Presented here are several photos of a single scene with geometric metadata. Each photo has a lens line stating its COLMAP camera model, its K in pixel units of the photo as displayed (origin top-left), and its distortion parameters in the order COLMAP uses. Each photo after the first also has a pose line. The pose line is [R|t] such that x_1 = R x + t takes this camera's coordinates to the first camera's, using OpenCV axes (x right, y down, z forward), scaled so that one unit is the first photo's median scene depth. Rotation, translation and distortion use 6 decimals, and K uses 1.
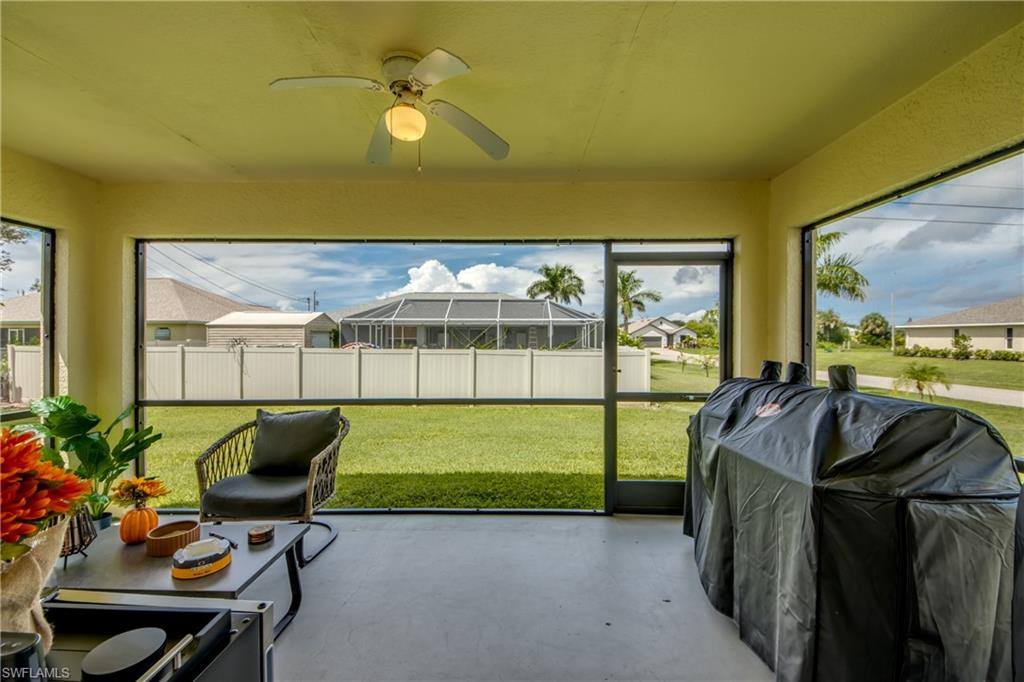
lens RADIAL K [[386.2, 0, 509.2], [0, 386.2, 341.4], [0, 0, 1]] dist [0.031160, -0.021303]
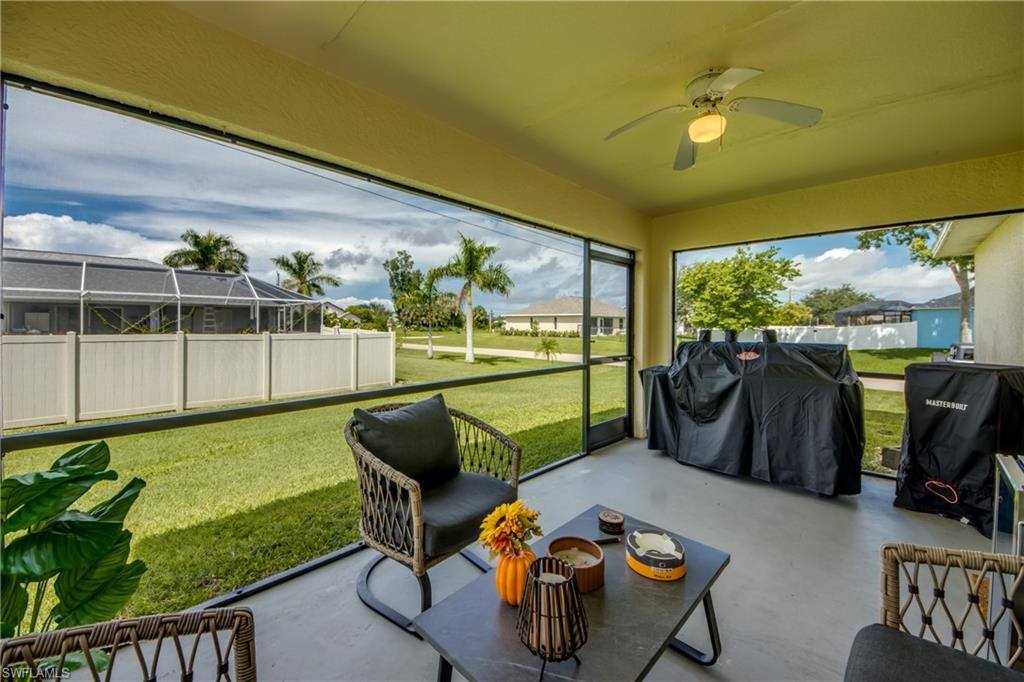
lens RADIAL K [[386.3, 0, 455.3], [0, 386.3, 336.2], [0, 0, 1]] dist [-0.000014, -0.000181]
pose [[0.730296, -0.017711, 0.682901, -0.140038], [-0.000130, 0.999660, 0.026065, 0.003371], [-0.683131, -0.019124, 0.730046, 0.057219]]
